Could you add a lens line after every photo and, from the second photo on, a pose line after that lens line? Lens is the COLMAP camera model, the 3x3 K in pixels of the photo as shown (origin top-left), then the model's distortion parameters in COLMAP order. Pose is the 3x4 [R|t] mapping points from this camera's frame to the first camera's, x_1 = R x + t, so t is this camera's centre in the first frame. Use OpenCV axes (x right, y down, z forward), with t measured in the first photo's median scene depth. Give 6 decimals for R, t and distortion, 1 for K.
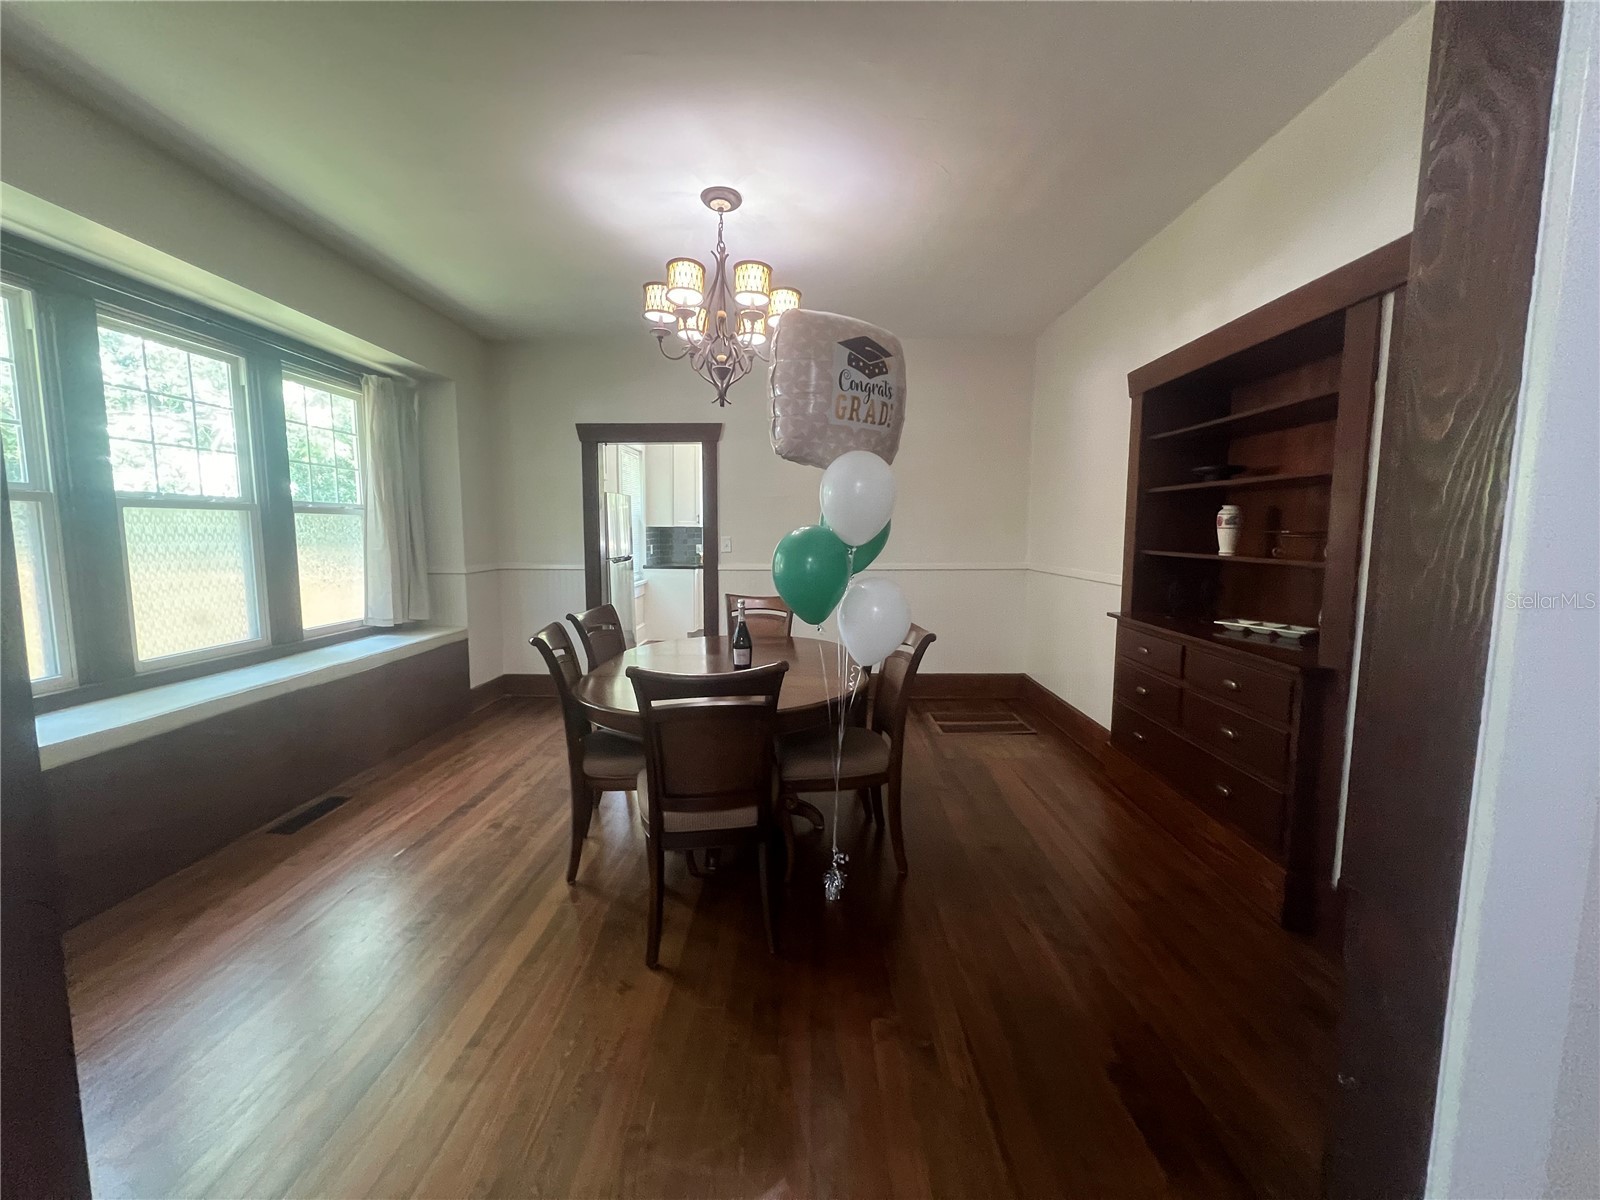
lens RADIAL K [[649.7, 0, 800.0], [0, 649.7, 600.0], [0, 0, 1]] dist [-0.000364, -0.000013]
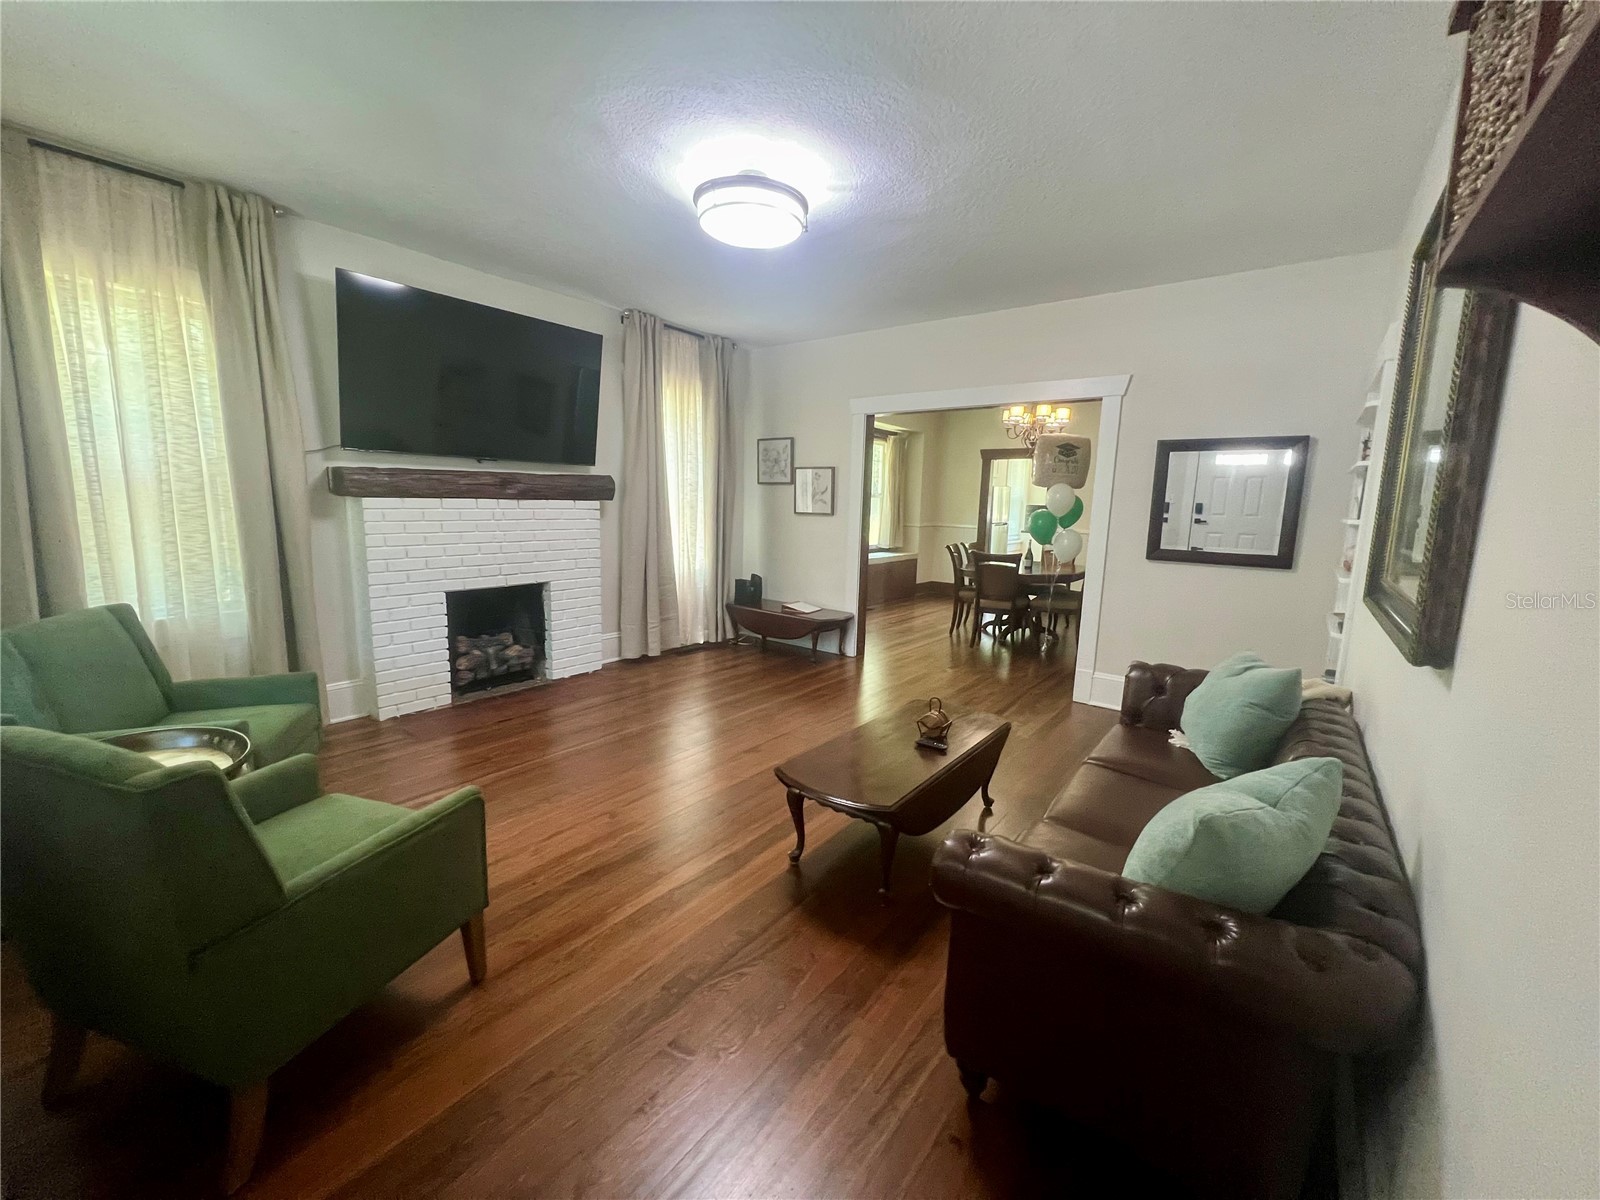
lens RADIAL K [[649.7, 0, 800.0], [0, 649.7, 600.0], [0, 0, 1]] dist [-0.000364, -0.000013]
pose [[0.809719, 0.108003, -0.576793, 0.391492], [-0.083833, 0.994125, 0.068460, 0.081637], [0.580798, -0.007079, 0.814017, -0.902602]]
